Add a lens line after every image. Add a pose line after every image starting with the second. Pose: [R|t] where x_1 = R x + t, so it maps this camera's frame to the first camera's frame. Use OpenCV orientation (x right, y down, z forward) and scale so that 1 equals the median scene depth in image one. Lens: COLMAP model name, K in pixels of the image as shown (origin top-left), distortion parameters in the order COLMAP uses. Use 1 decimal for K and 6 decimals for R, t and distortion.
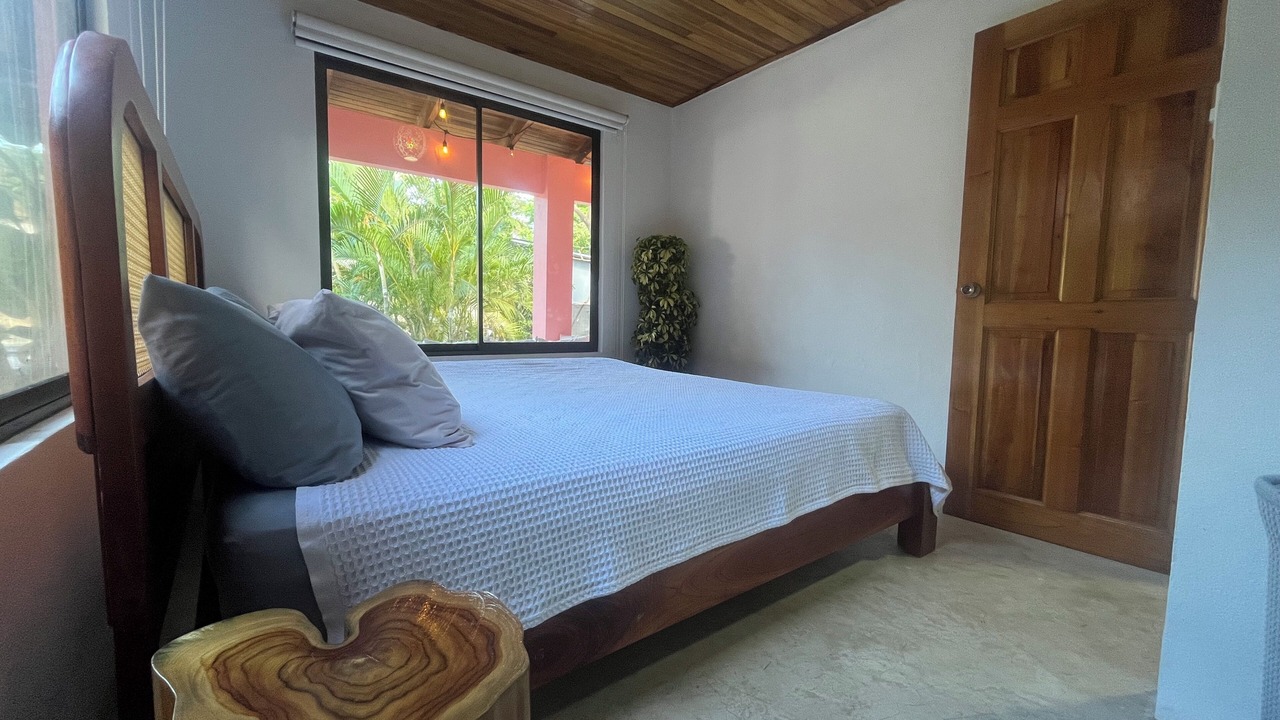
lens RADIAL K [[521.5, 0, 638.6], [0, 521.5, 361.6], [0, 0, 1]] dist [-0.002235, 0.000550]
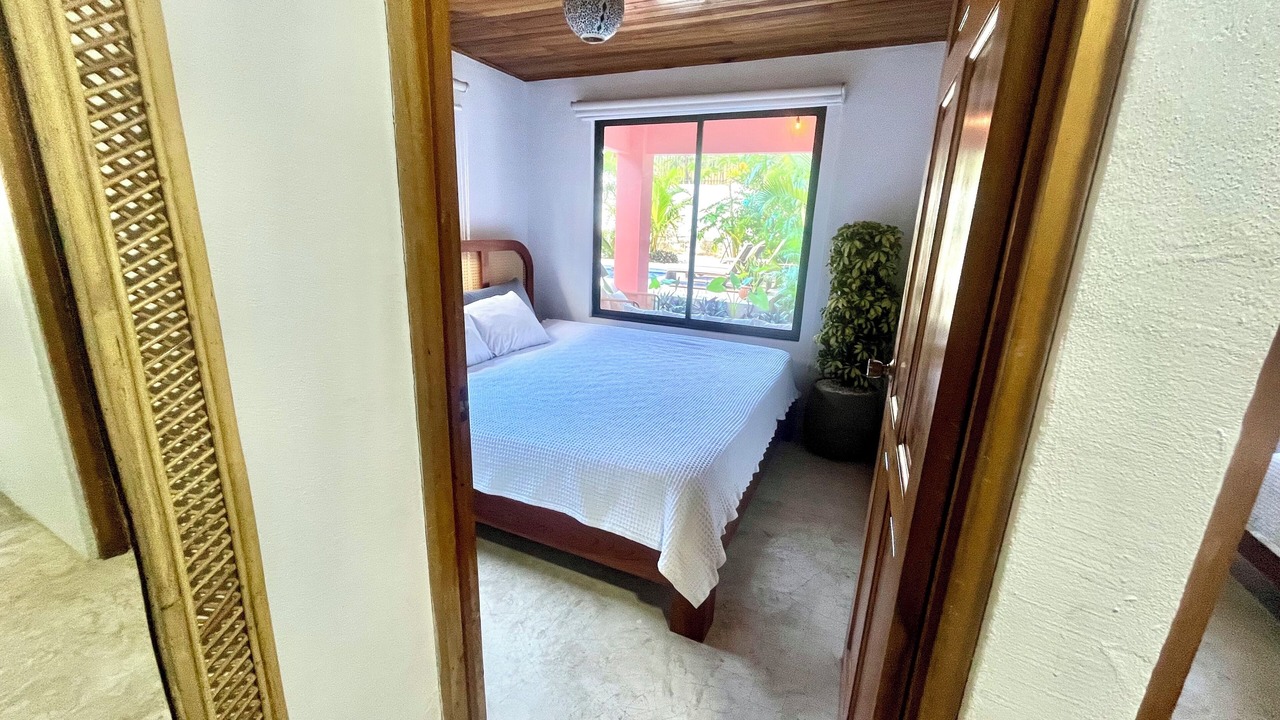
lens RADIAL K [[521.5, 0, 638.6], [0, 521.5, 361.6], [0, 0, 1]] dist [-0.002235, 0.000550]
pose [[0.469774, 0.229619, -0.852401, 0.736752], [-0.109340, 0.973279, 0.201922, -0.175023], [0.875989, -0.001656, 0.482328, 0.299151]]
